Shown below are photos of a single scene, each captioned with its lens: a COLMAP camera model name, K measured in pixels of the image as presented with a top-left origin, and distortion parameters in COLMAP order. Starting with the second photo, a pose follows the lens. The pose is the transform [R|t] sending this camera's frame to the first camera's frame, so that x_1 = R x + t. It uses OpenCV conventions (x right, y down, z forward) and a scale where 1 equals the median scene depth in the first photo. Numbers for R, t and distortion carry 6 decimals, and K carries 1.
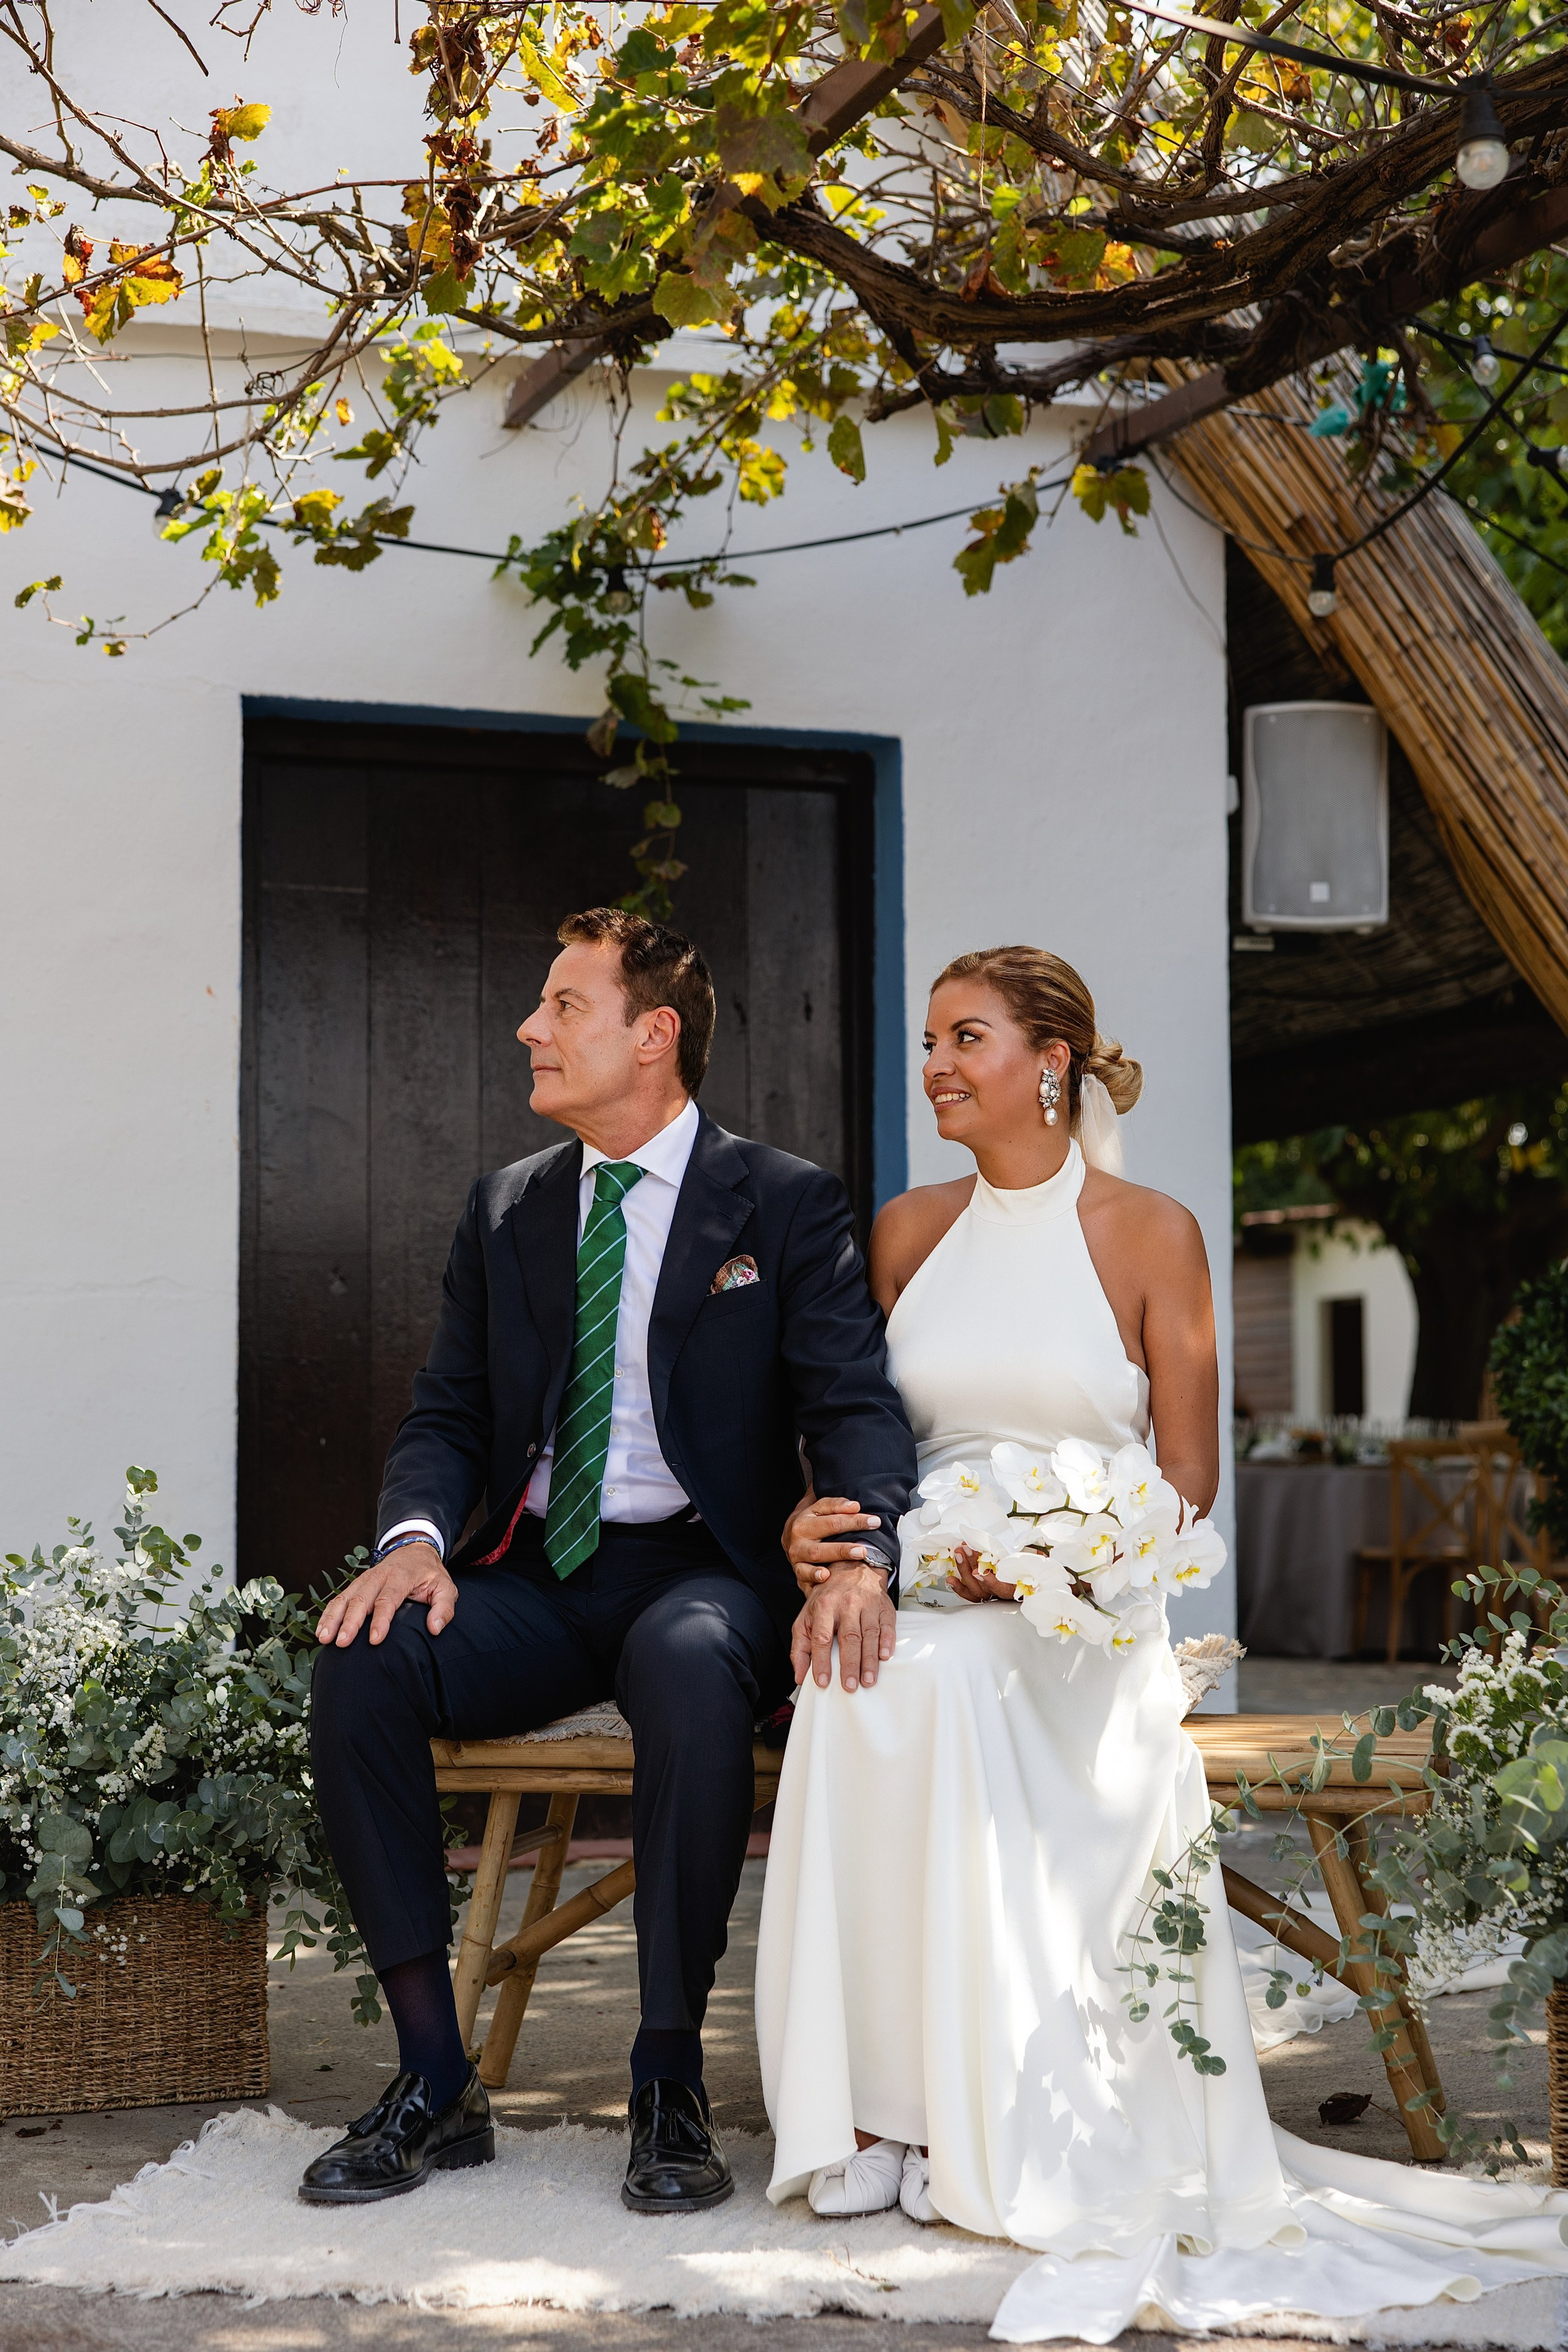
lens RADIAL K [[3540.6, 0, 784.3], [0, 3540.6, 1178.2], [0, 0, 1]] dist [-0.045917, 0.000000]
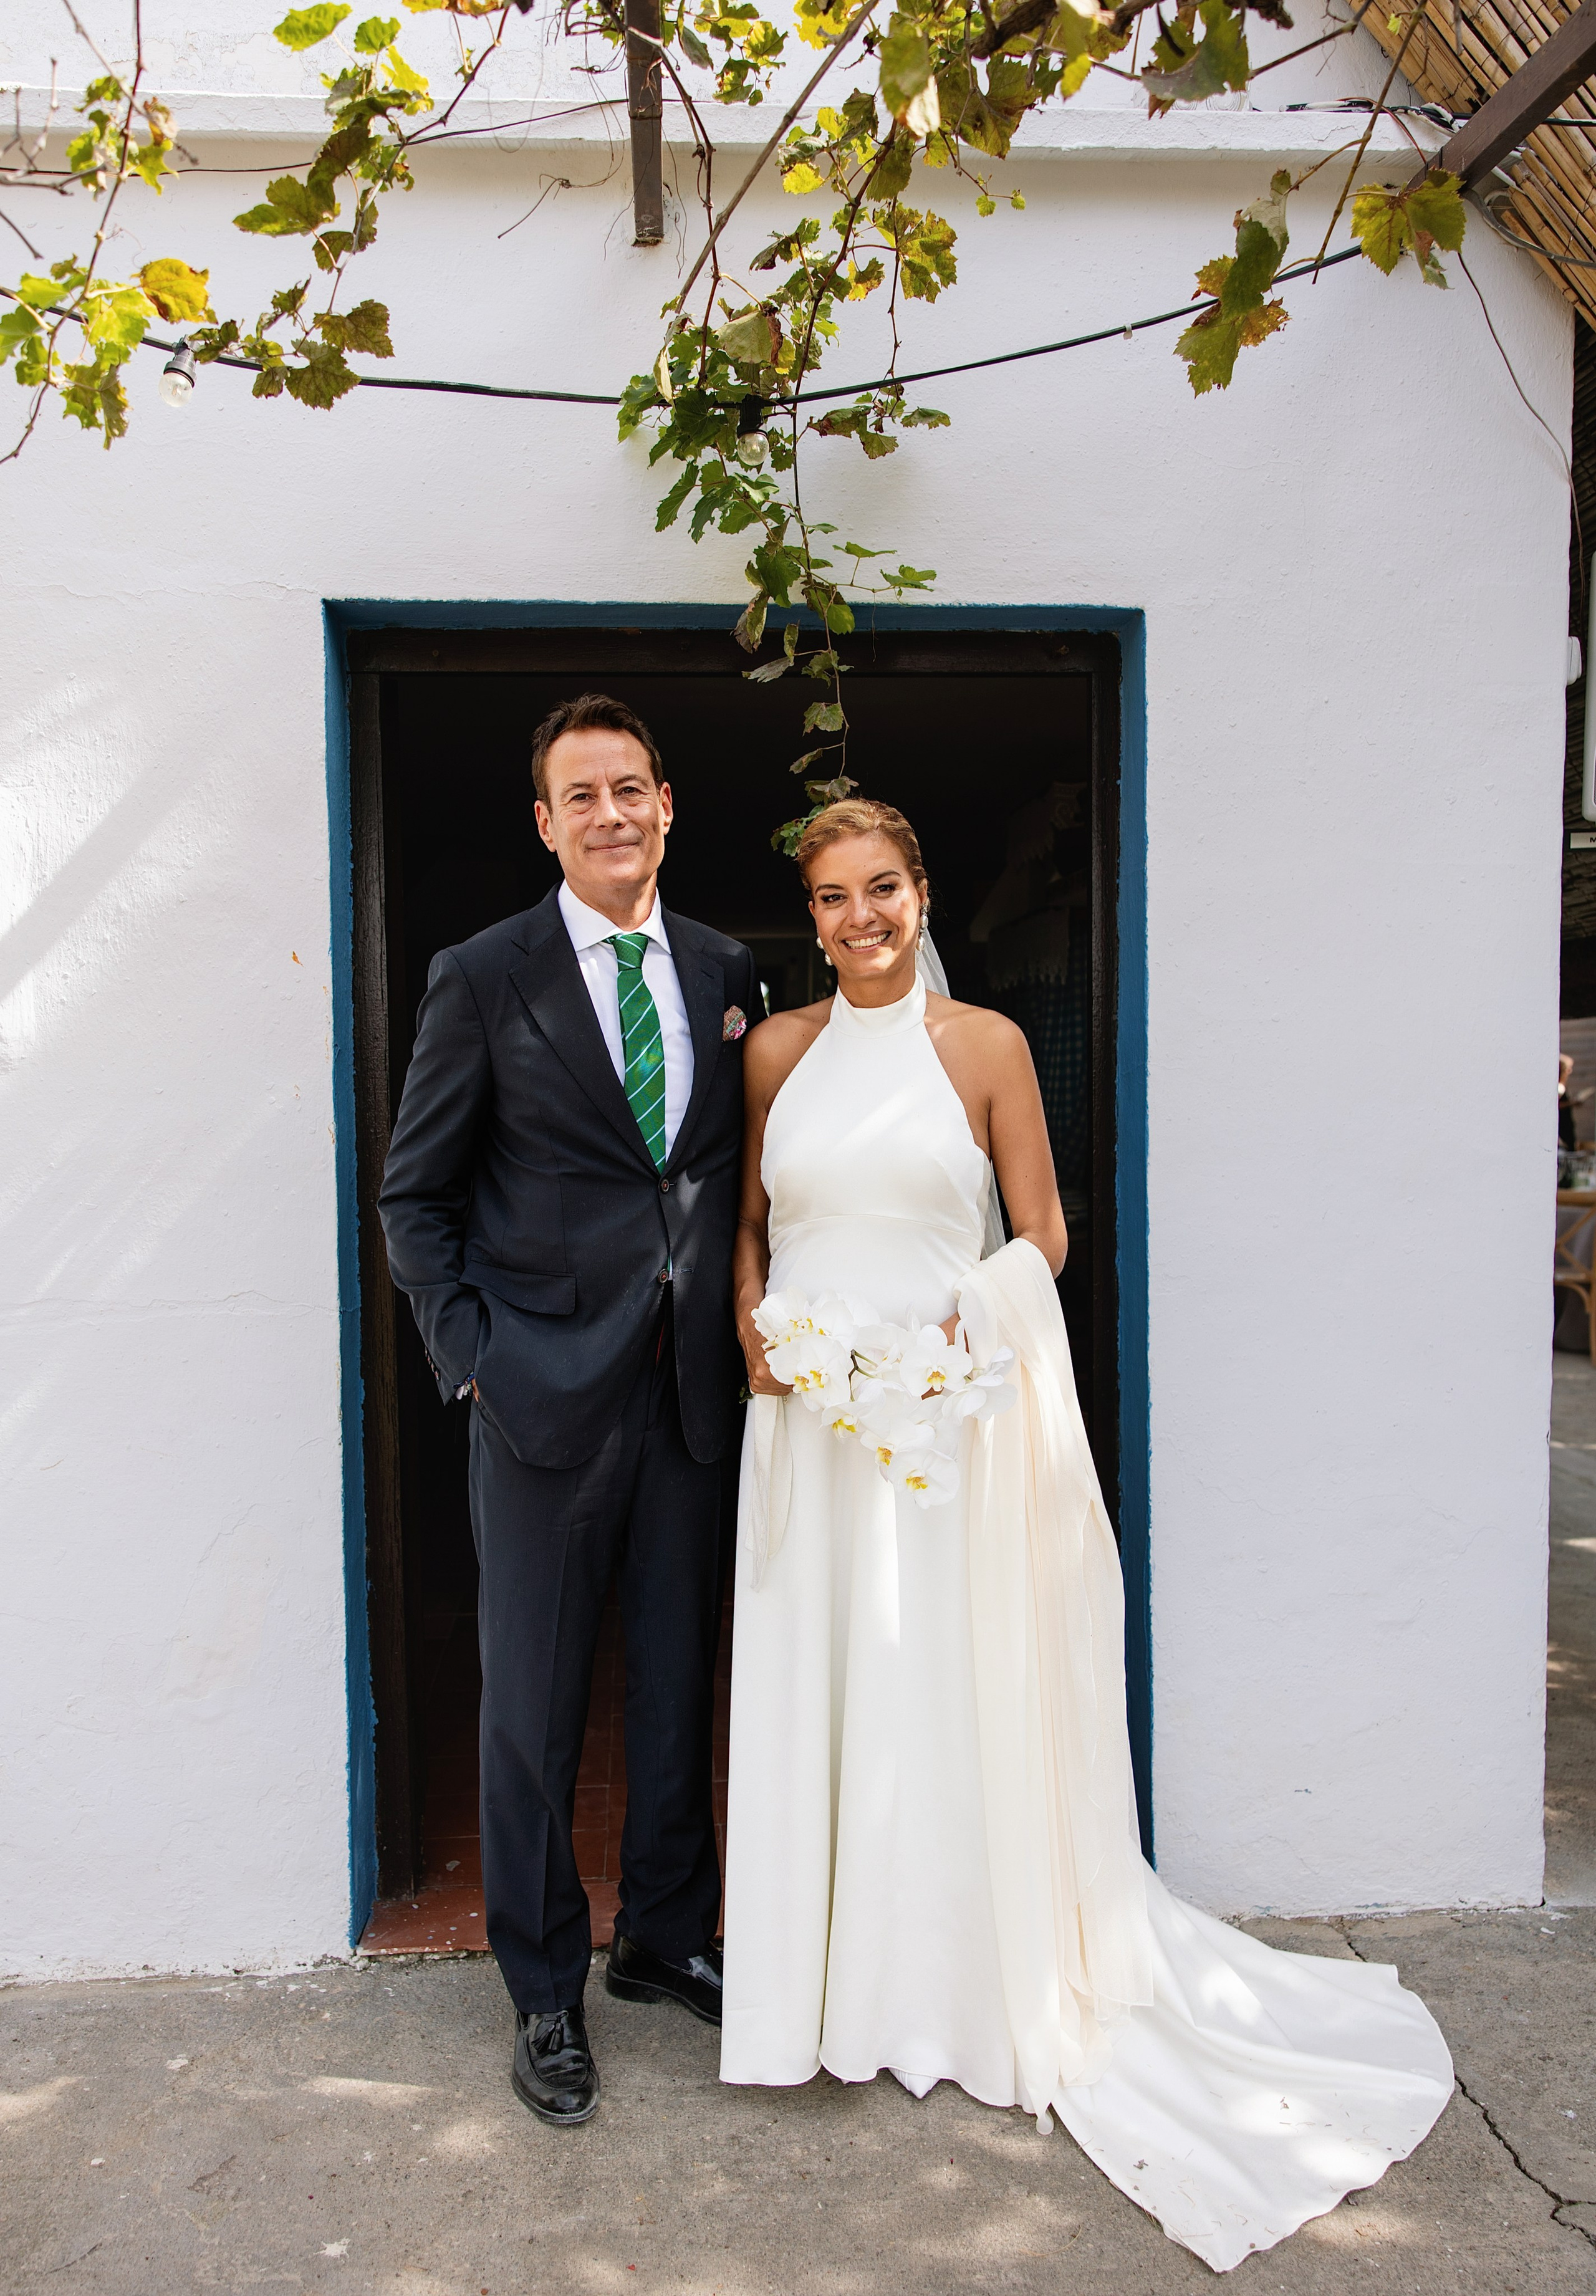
lens RADIAL K [[1963.1, 0, 788.1], [0, 1963.1, 1204.4], [0, 0, 1]] dist [0.015863, -0.023576]
pose [[0.970046, 0.011721, -0.242638, 0.068286], [0.022464, 0.990227, 0.137646, -0.055302], [0.241880, -0.138974, 0.960302, 0.549644]]
